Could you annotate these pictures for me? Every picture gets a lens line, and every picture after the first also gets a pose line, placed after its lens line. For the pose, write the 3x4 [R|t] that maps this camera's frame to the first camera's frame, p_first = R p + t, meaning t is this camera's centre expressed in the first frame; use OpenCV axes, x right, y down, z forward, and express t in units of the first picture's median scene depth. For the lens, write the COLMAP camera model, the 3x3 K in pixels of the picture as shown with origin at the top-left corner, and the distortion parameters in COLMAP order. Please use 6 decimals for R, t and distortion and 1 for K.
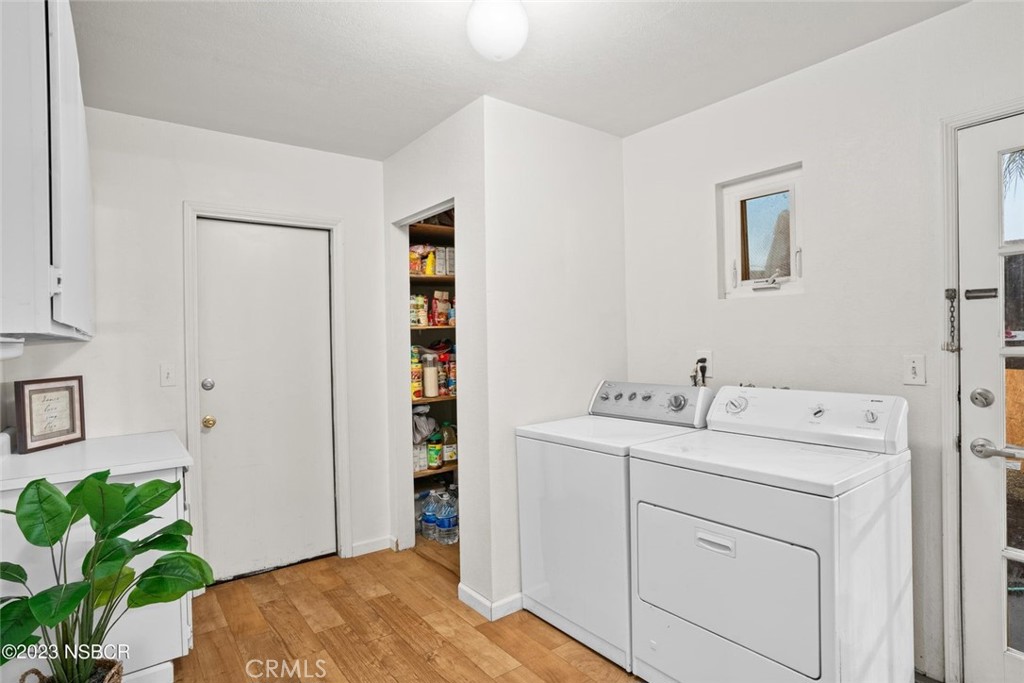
lens RADIAL K [[537.2, 0, 511.7], [0, 537.2, 348.0], [0, 0, 1]] dist [-0.007891, -0.000356]
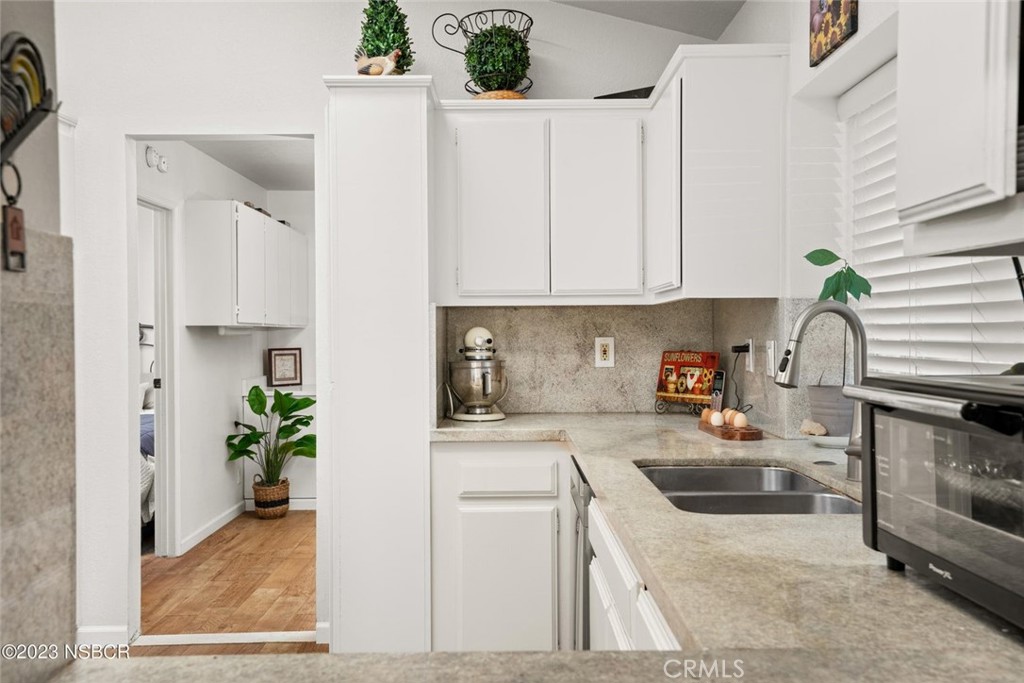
lens RADIAL K [[951.1, 0, 510.4], [0, 951.1, 340.8], [0, 0, 1]] dist [0.100822, 0.000000]
pose [[0.802920, 0.016609, -0.595855, 1.652991], [-0.015722, 0.999854, 0.006685, -0.003044], [0.595879, 0.004001, 0.803064, -1.133428]]
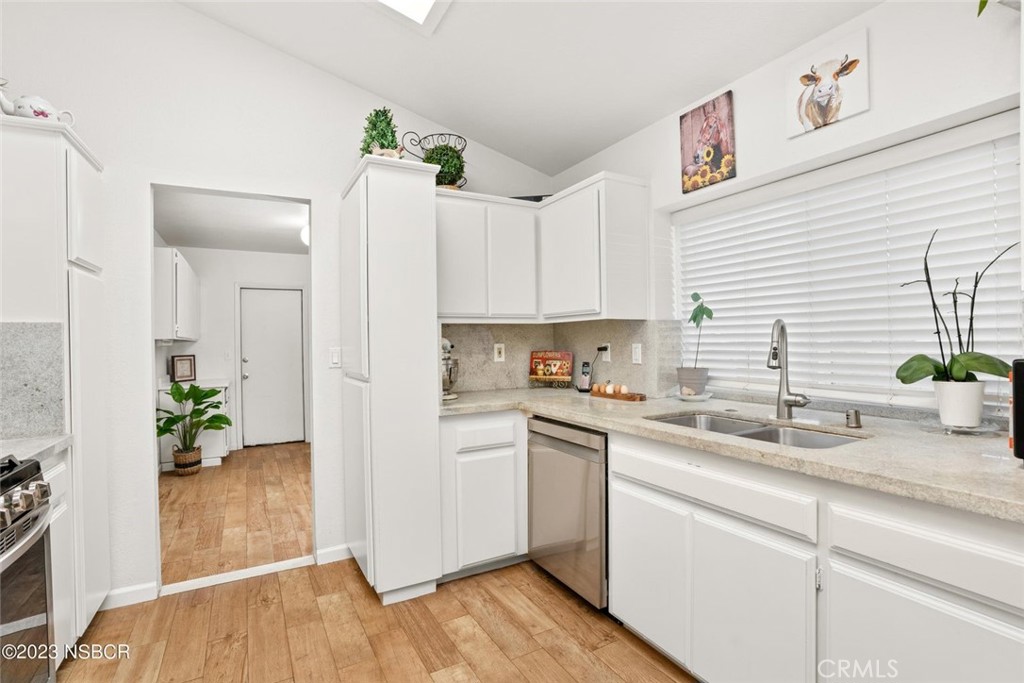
lens RADIAL K [[485.1, 0, 514.3], [0, 485.1, 340.3], [0, 0, 1]] dist [-0.033881, 0.000947]
pose [[0.990943, 0.001853, -0.134271, 1.035787], [-0.003699, 0.999902, -0.013506, 0.008126], [0.134233, 0.013880, 0.990853, -1.079925]]
